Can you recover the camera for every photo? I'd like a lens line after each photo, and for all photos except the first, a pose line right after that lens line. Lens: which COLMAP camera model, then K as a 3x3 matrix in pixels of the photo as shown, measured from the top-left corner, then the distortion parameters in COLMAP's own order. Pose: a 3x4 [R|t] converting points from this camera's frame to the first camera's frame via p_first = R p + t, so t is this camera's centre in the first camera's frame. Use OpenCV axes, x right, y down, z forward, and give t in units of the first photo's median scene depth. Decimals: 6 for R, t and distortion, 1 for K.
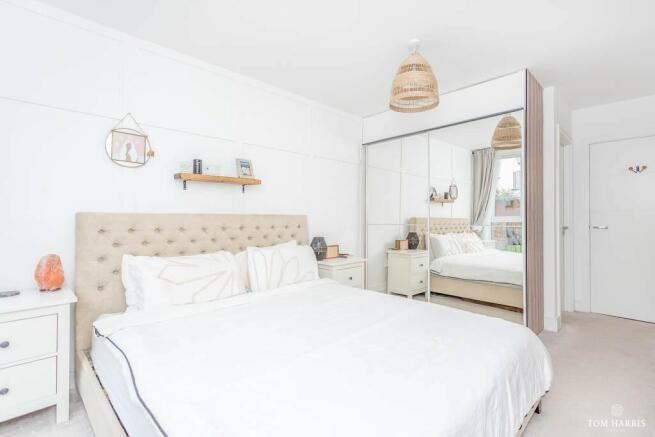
lens RADIAL K [[313.3, 0, 325.2], [0, 313.3, 215.2], [0, 0, 1]] dist [-0.001150, 0.000304]
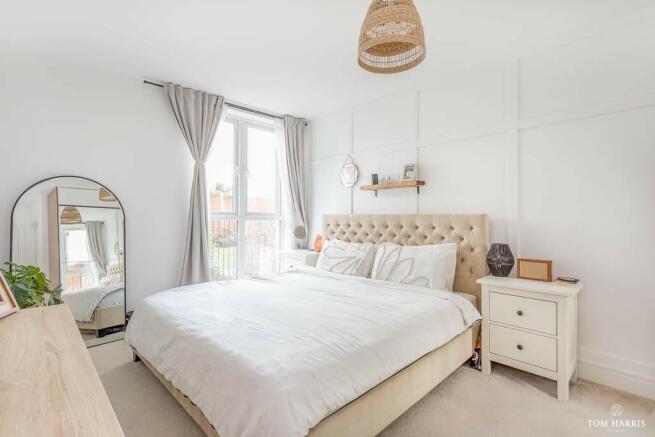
lens RADIAL K [[313.3, 0, 325.2], [0, 313.3, 215.2], [0, 0, 1]] dist [-0.001150, 0.000304]
pose [[0.001140, 0.002537, -0.999996, 0.834353], [0.016945, 0.999853, 0.002556, -0.007254], [0.999856, -0.016948, 0.001097, 0.701162]]
